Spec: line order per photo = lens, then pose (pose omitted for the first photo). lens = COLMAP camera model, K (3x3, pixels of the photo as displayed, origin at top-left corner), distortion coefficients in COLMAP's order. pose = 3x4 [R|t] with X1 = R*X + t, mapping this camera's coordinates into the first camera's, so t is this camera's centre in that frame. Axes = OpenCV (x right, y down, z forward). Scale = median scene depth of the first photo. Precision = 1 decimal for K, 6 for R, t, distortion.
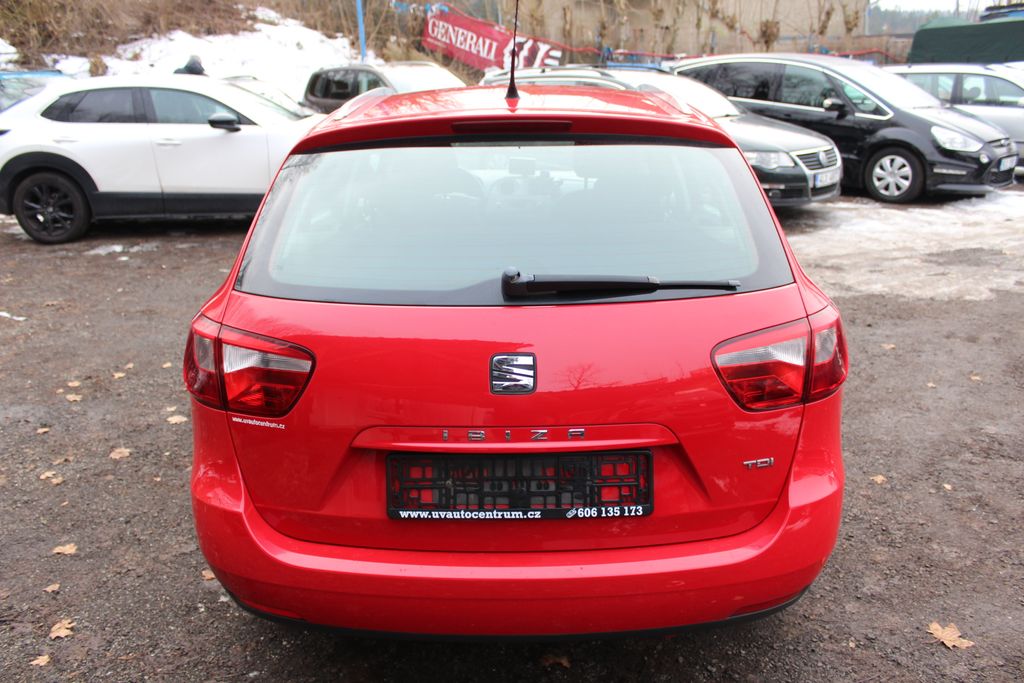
lens RADIAL K [[853.1, 0, 512.0], [0, 853.1, 341.5], [0, 0, 1]] dist [-0.159270, 0.146738]
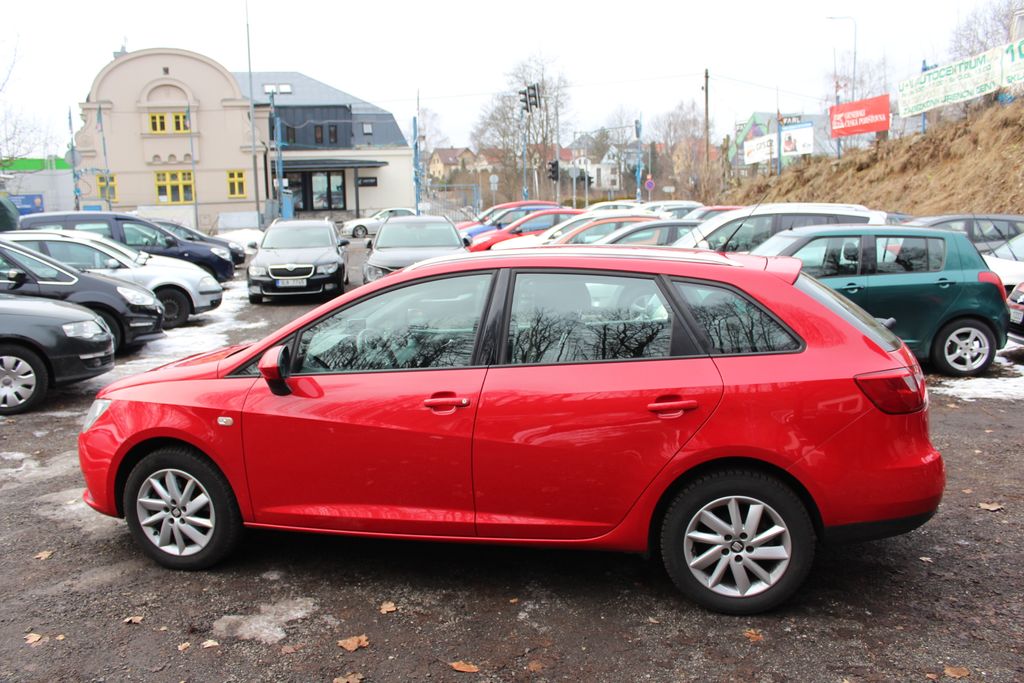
lens RADIAL K [[853.1, 0, 512.0], [0, 853.1, 341.5], [0, 0, 1]] dist [-0.159270, 0.146738]
pose [[0.206370, -0.120532, 0.971022, -0.247625], [0.307205, 0.950185, 0.052655, -0.048011], [-0.928998, 0.287437, 0.233118, 0.147984]]
